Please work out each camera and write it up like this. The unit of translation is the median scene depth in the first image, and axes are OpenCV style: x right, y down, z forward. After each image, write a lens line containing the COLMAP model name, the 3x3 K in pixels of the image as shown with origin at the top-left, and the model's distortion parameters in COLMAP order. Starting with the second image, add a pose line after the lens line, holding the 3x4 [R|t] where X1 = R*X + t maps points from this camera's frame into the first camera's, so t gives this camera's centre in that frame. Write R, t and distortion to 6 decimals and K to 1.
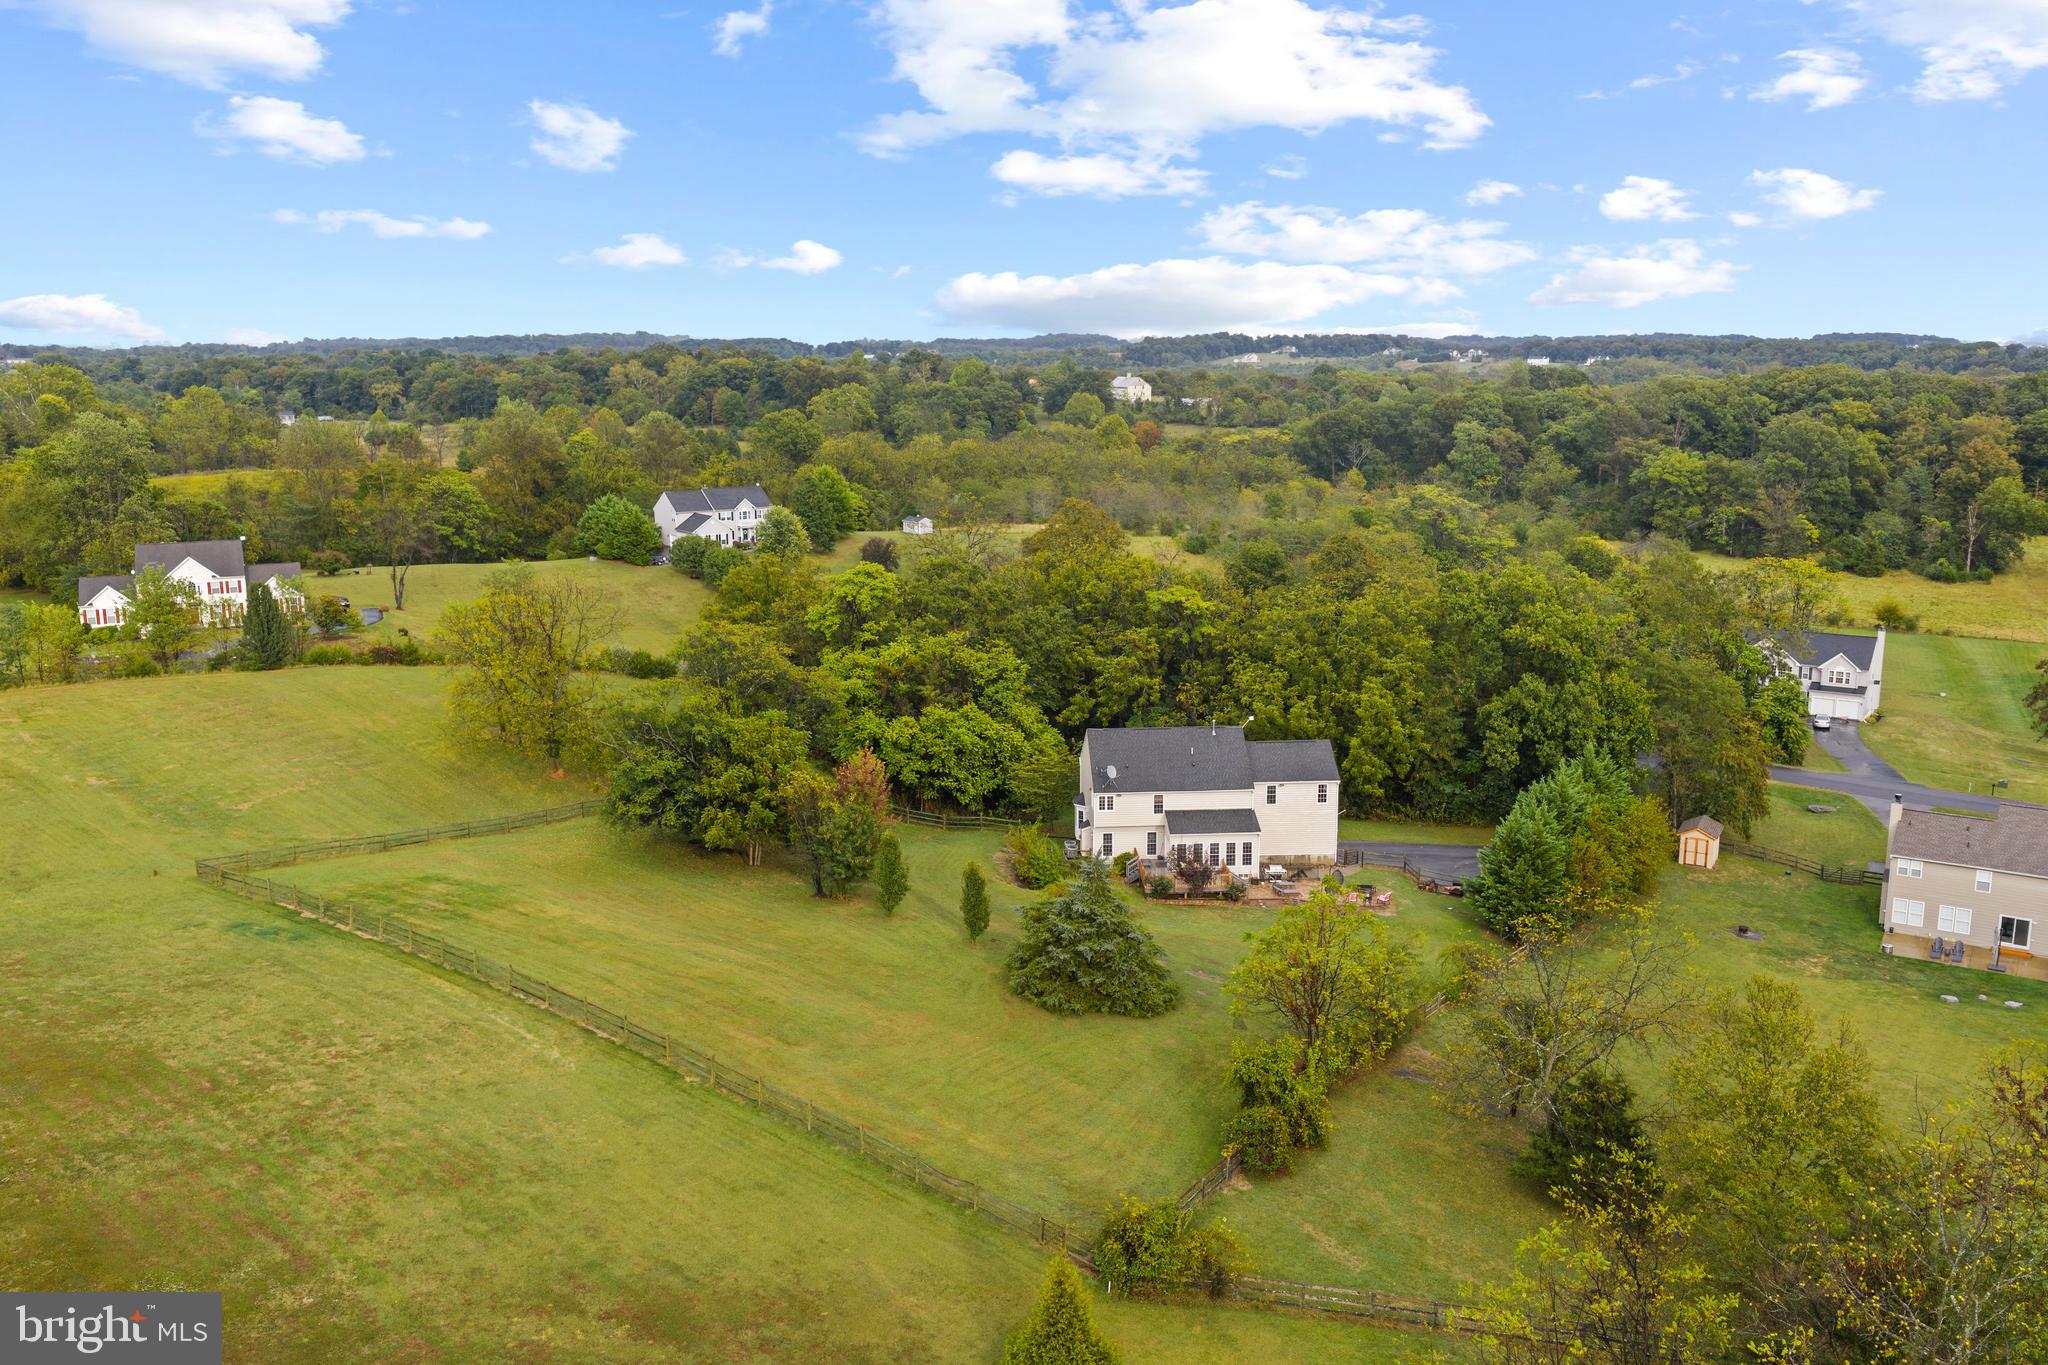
lens RADIAL K [[1691.5, 0, 1025.5], [0, 1691.5, 716.9], [0, 0, 1]] dist [0.023034, -0.035427]
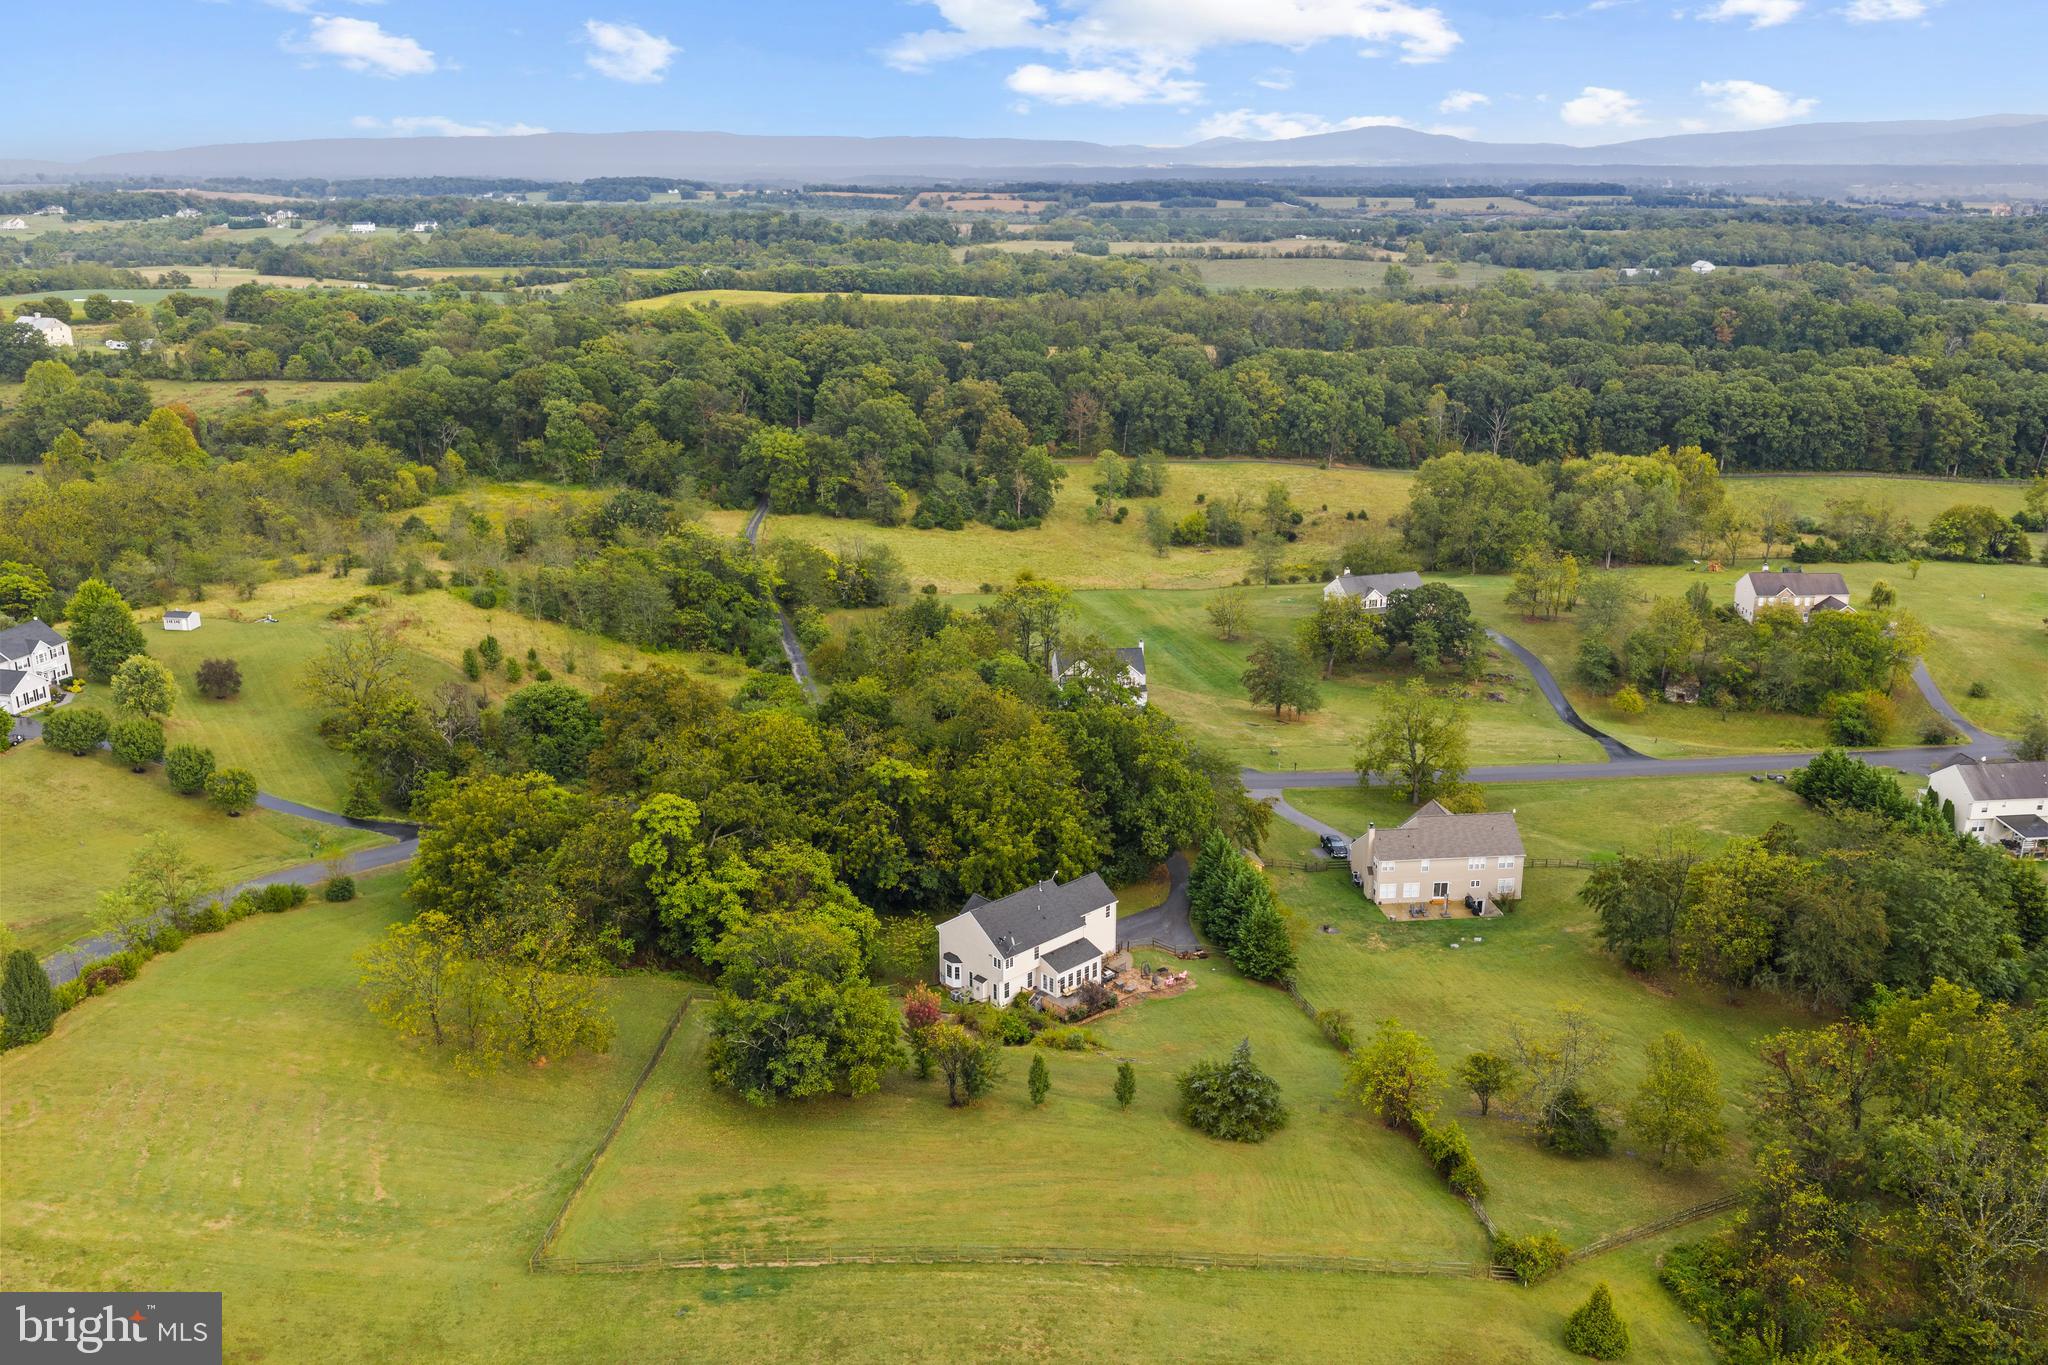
lens RADIAL K [[1691.5, 0, 1025.5], [0, 1691.5, 716.9], [0, 0, 1]] dist [0.023034, -0.035427]
pose [[0.767730, -0.198520, 0.609245, -0.244375], [0.136193, 0.979627, 0.147586, -0.114525], [-0.626132, -0.030331, 0.779127, -0.029785]]
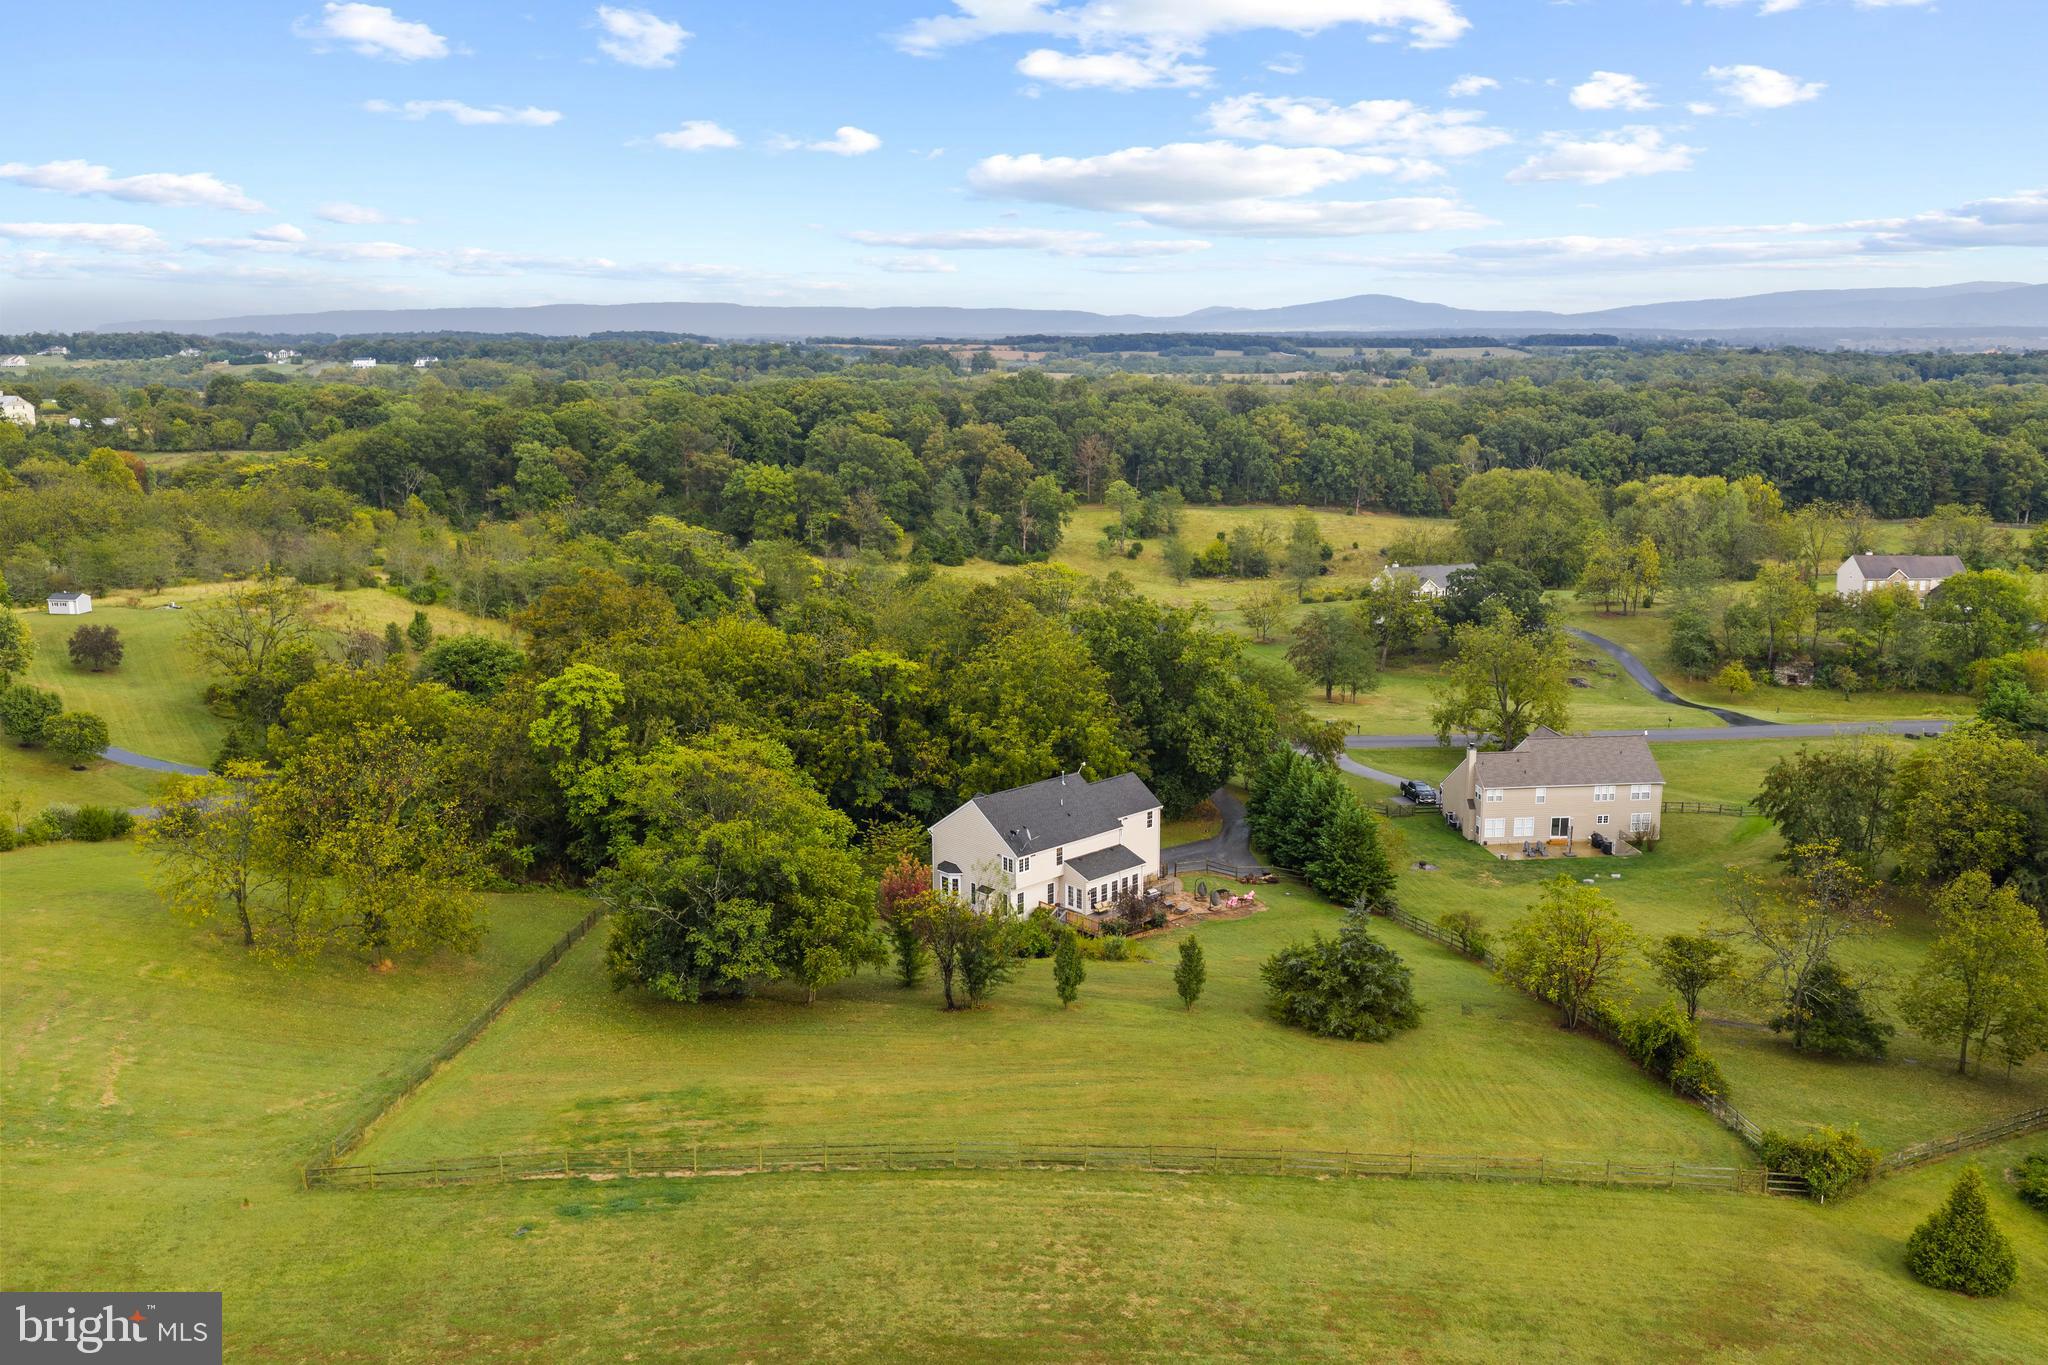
lens RADIAL K [[1691.5, 0, 1025.5], [0, 1691.5, 716.9], [0, 0, 1]] dist [0.023034, -0.035427]
pose [[0.767472, -0.141956, 0.625168, -0.194919], [0.139706, 0.988773, 0.053013, -0.031362], [-0.625675, 0.046654, 0.778688, 0.054977]]
